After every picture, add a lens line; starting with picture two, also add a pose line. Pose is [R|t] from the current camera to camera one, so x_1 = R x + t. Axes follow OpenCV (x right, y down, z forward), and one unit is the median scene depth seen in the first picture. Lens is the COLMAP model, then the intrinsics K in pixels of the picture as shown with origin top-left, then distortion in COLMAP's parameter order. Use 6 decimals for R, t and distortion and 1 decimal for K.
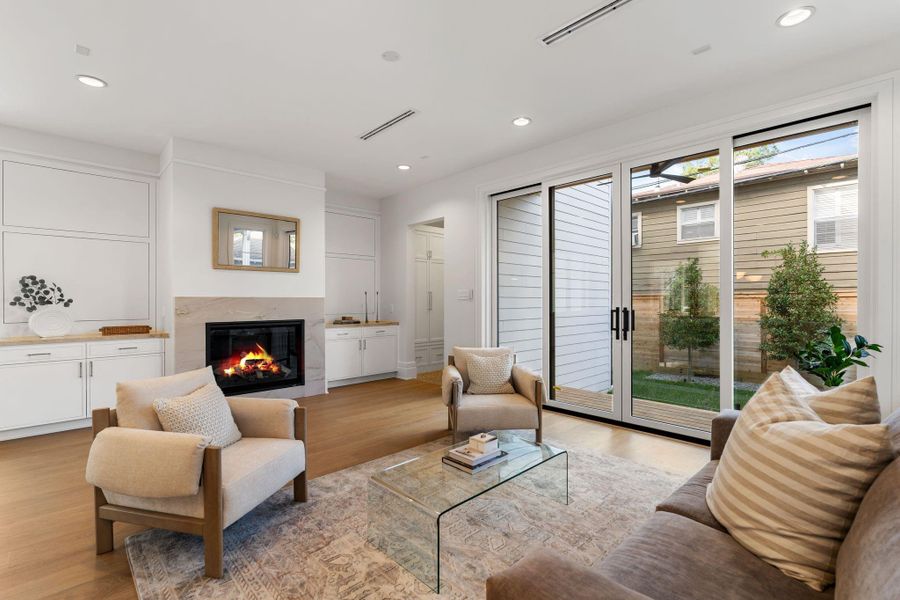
lens RADIAL K [[410.8, 0, 457.1], [0, 410.8, 299.5], [0, 0, 1]] dist [-0.003503, 0.001141]
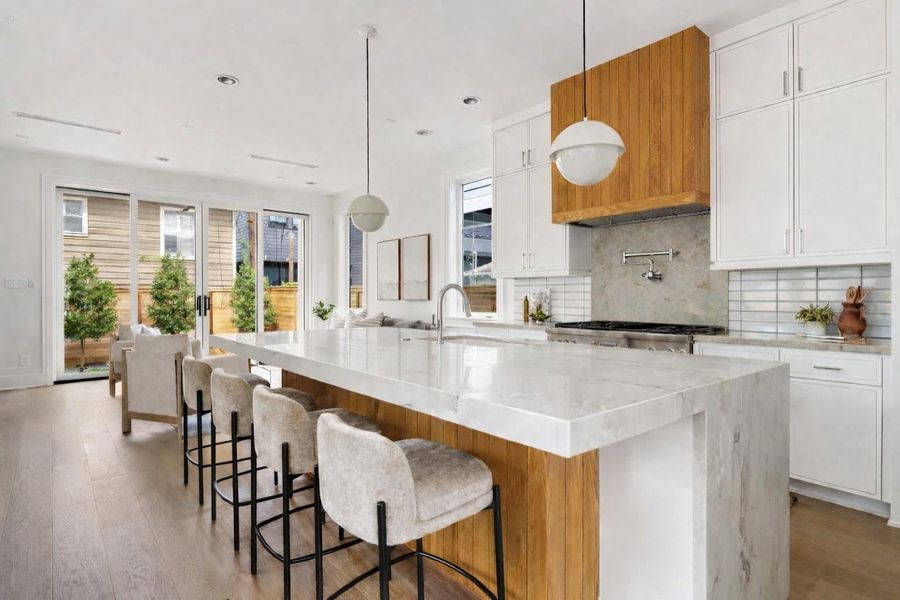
lens RADIAL K [[478.3, 0, 446.3], [0, 478.3, 299.5], [0, 0, 1]] dist [-0.002374, -0.000285]
pose [[0.088827, -0.000299, 0.996047, -1.077954], [-0.003041, 0.999995, 0.000571, 0.025823], [-0.996042, -0.003080, 0.088825, -0.069824]]
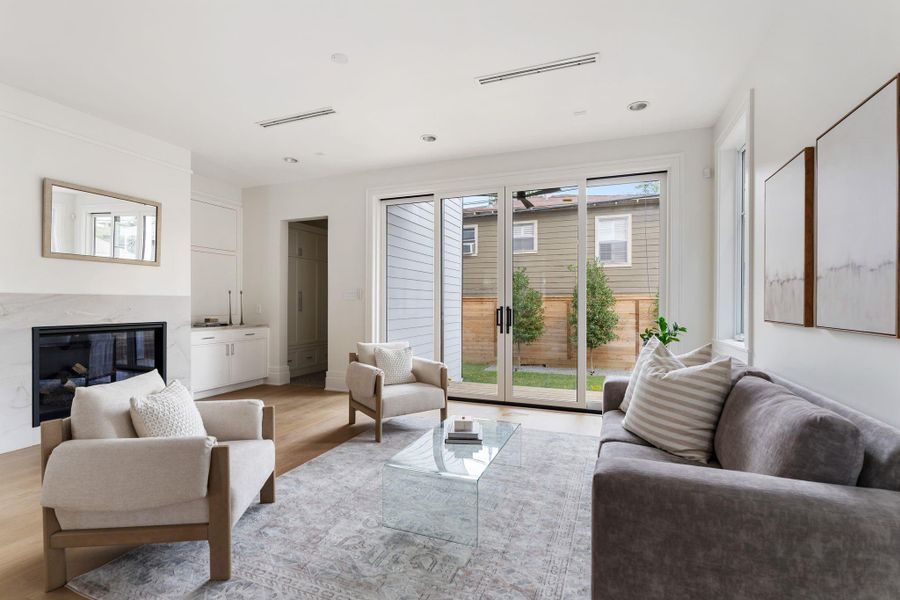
lens RADIAL K [[410.8, 0, 461.4], [0, 410.8, 303.5], [0, 0, 1]] dist [-0.003503, 0.001141]
pose [[0.905566, 0.001978, 0.424200, -0.184158], [-0.003800, 0.999987, 0.003448, 0.005760], [-0.424188, -0.004734, 0.905562, -0.031373]]
